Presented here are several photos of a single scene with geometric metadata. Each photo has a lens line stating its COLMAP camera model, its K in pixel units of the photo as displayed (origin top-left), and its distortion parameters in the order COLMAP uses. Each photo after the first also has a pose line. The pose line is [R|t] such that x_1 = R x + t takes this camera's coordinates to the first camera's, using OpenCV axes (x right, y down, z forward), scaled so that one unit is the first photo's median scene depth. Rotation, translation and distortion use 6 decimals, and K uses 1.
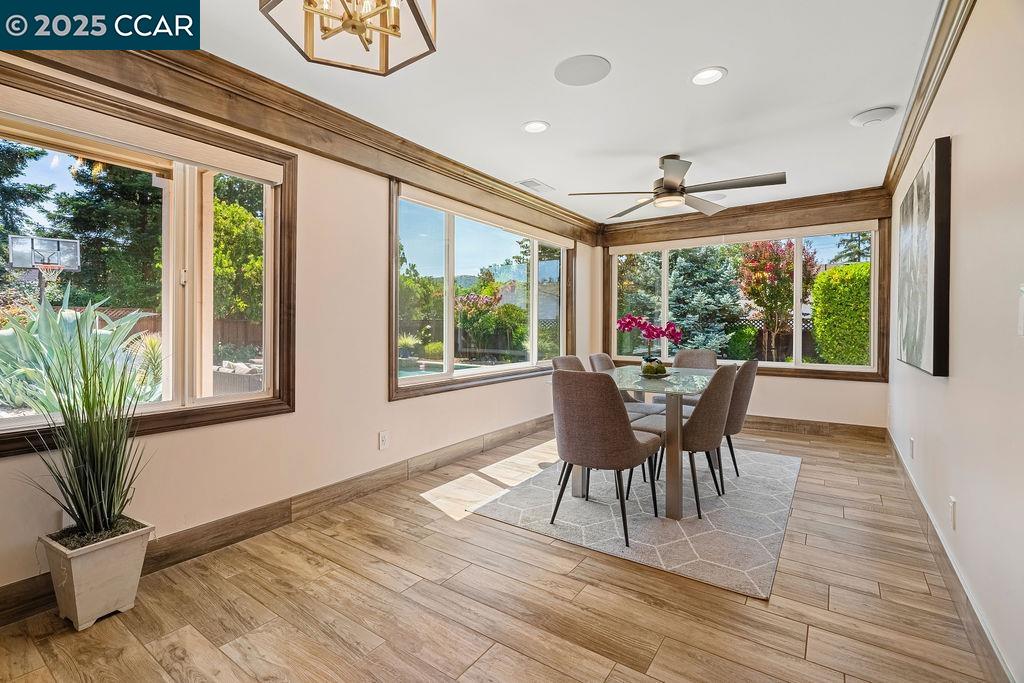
lens RADIAL K [[459.5, 0, 513.5], [0, 459.5, 326.6], [0, 0, 1]] dist [0.000012, 0.000231]
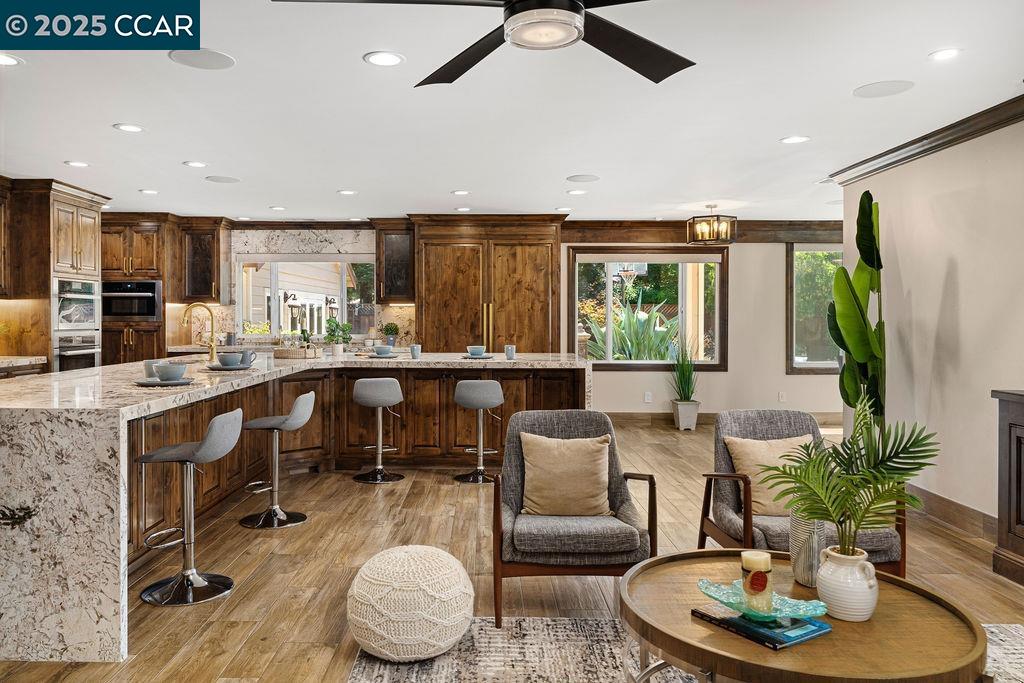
lens RADIAL K [[777.0, 0, 443.3], [0, 777.0, 324.1], [0, 0, 1]] dist [0.003641, 0.000573]
pose [[0.530062, 0.006451, -0.847934, 0.819964], [-0.001484, 0.999977, 0.006680, -0.021559], [0.847957, -0.002283, 0.530060, -0.875719]]
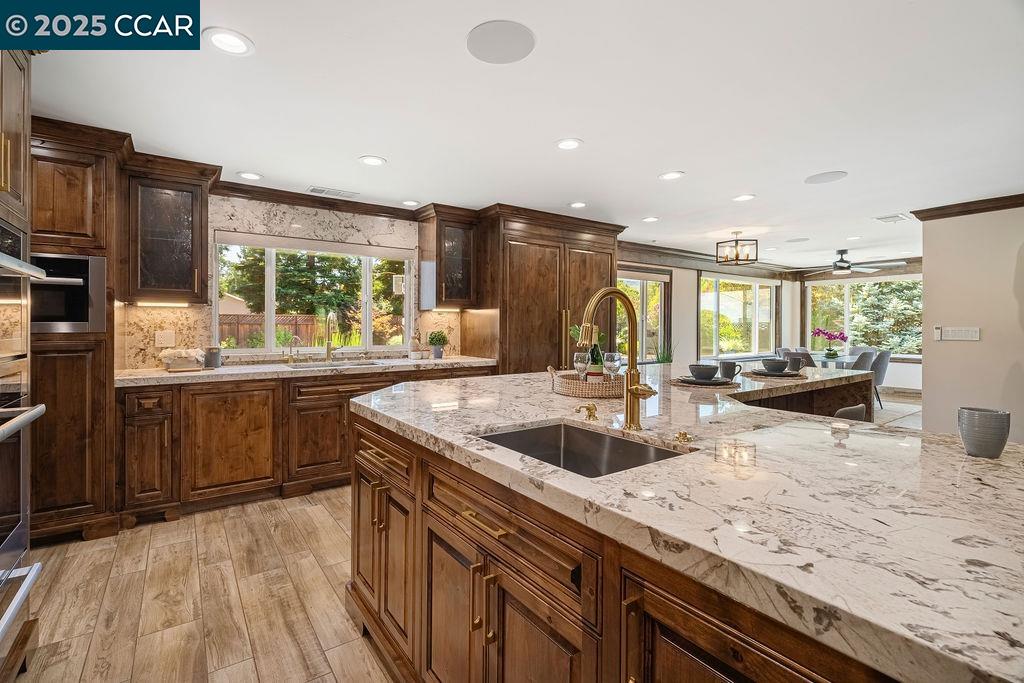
lens RADIAL K [[473.2, 0, 509.8], [0, 473.2, 322.6], [0, 0, 1]] dist [-0.001120, -0.000036]
pose [[0.941162, -0.004534, -0.337925, -0.196066], [0.001912, 0.999965, -0.008090, -0.021758], [0.337950, 0.006968, 0.941138, -0.864402]]
